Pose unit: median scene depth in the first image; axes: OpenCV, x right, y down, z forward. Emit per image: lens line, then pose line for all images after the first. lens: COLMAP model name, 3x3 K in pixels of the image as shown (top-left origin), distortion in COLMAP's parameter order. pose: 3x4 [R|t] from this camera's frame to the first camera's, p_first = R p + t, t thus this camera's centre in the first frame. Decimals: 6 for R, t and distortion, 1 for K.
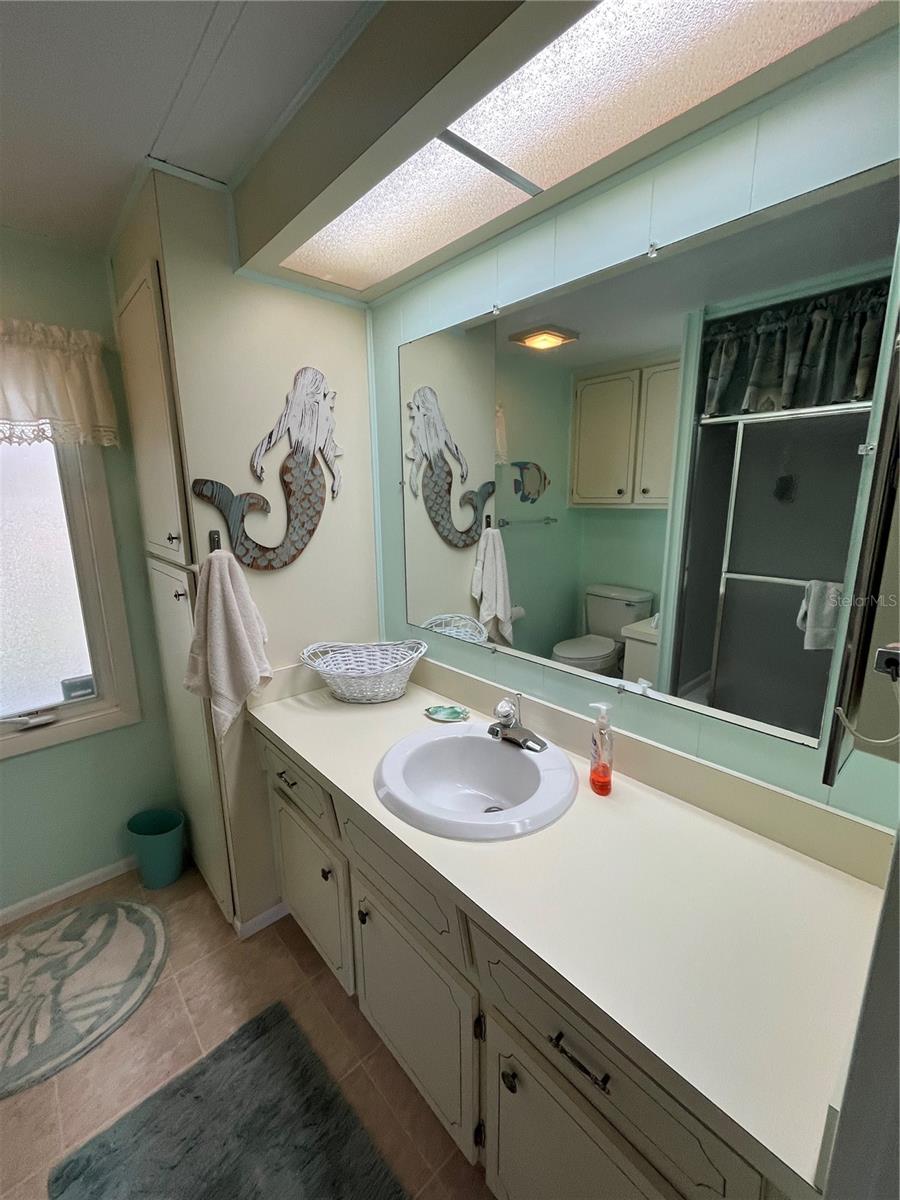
lens RADIAL K [[496.0, 0, 450.0], [0, 496.0, 596.5], [0, 0, 1]] dist [-0.001965, -0.000231]
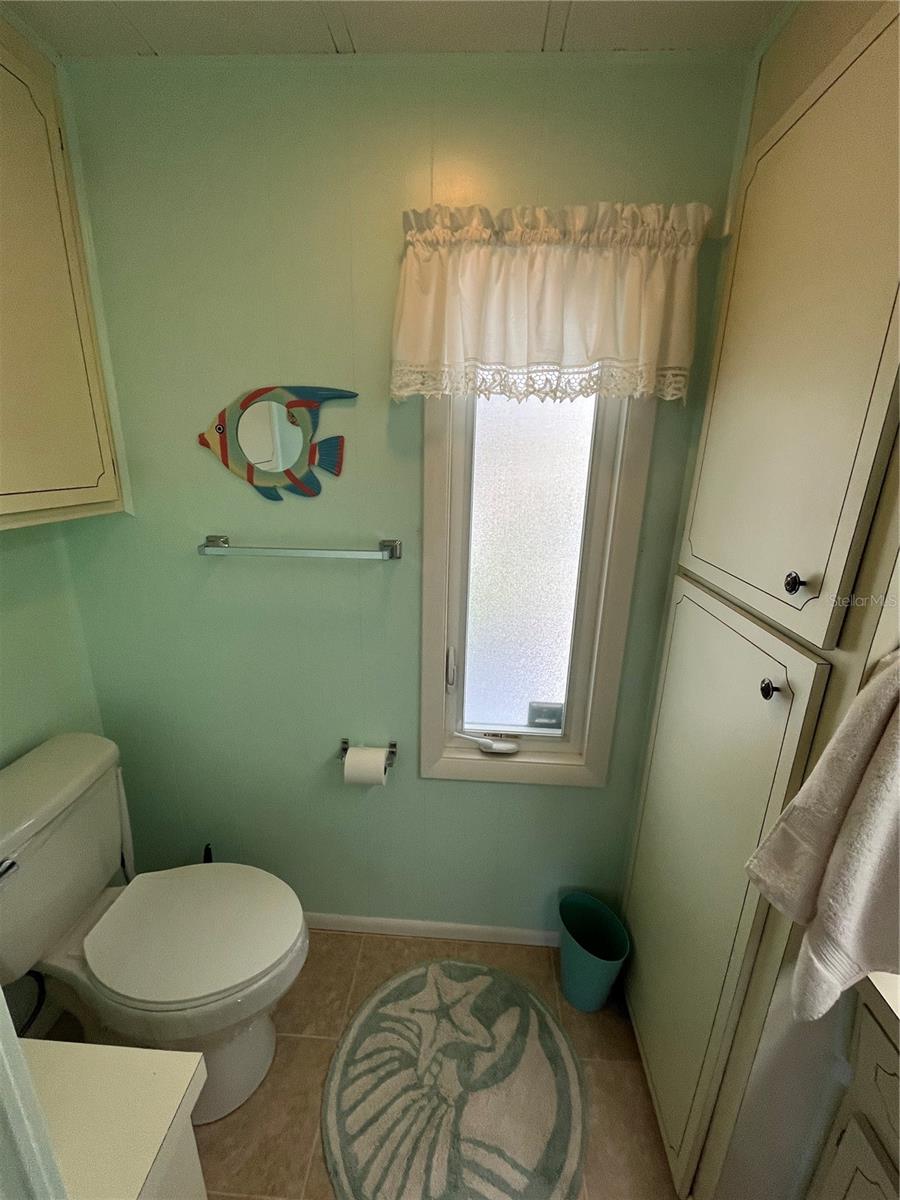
lens RADIAL K [[496.0, 0, 452.2], [0, 496.0, 599.6], [0, 0, 1]] dist [-0.001965, -0.000231]
pose [[0.703521, 0.231407, -0.671944, -0.422316], [-0.181969, 0.972638, 0.144440, -0.099701], [0.686983, 0.020656, 0.726380, 0.366997]]
